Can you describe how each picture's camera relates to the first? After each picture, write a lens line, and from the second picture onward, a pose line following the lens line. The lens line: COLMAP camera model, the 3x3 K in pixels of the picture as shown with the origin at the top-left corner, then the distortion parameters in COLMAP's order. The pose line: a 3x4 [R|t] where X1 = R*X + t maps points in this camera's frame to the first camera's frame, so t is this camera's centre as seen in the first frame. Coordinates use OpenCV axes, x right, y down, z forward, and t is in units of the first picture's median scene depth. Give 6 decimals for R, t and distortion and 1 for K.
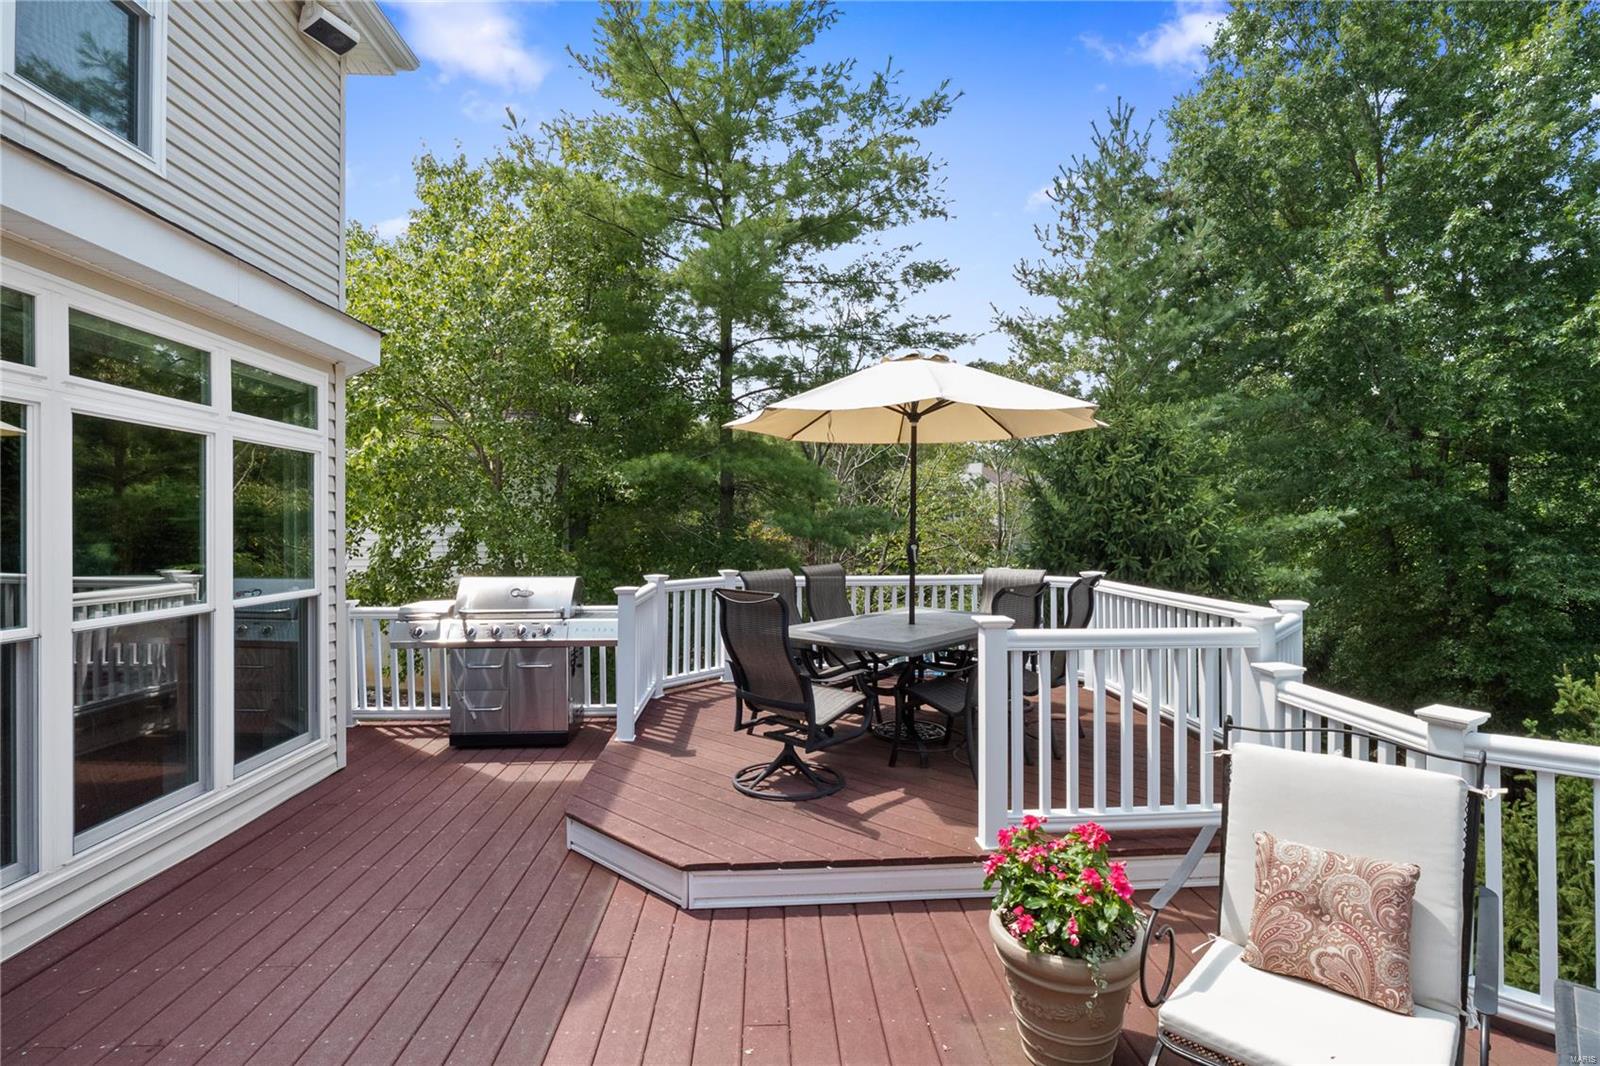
lens RADIAL K [[760.5, 0, 825.8], [0, 760.5, 525.1], [0, 0, 1]] dist [0.000452, -0.000489]
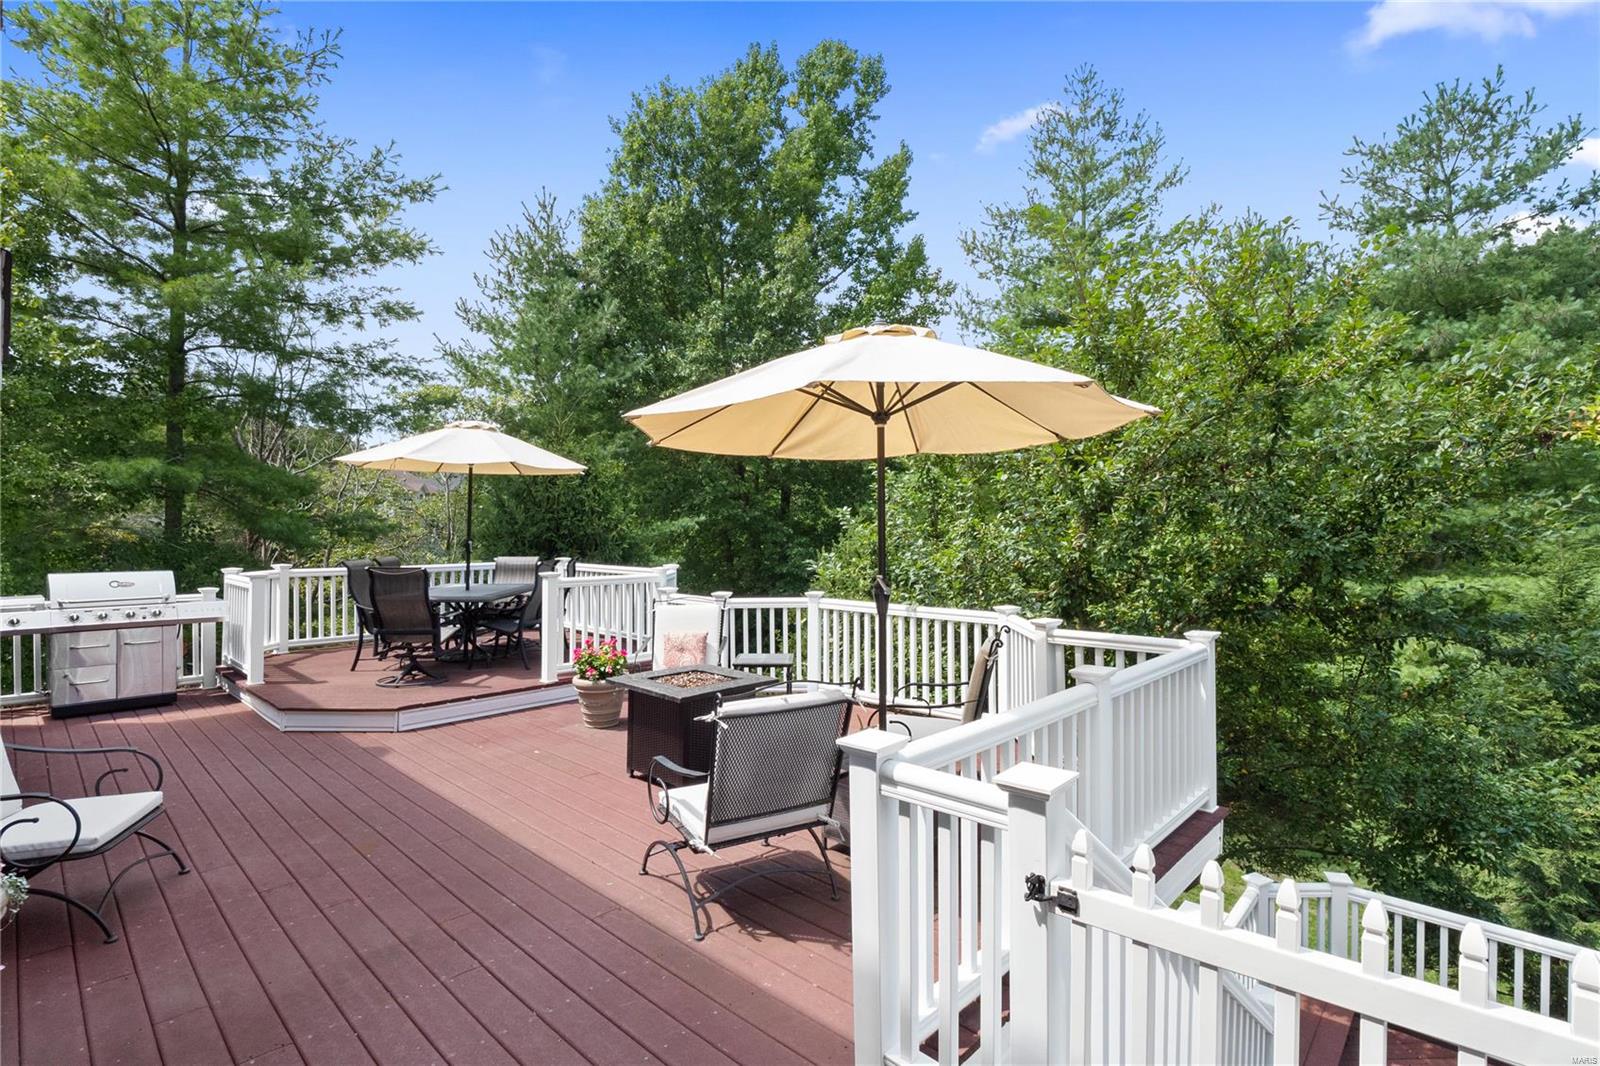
lens RADIAL K [[760.5, 0, 825.8], [0, 760.5, 525.1], [0, 0, 1]] dist [0.000452, -0.000489]
pose [[0.725599, -0.001362, 0.688117, -0.145876], [0.004898, 0.999983, -0.003186, 0.000116], [-0.688101, 0.005682, 0.725593, -0.227654]]
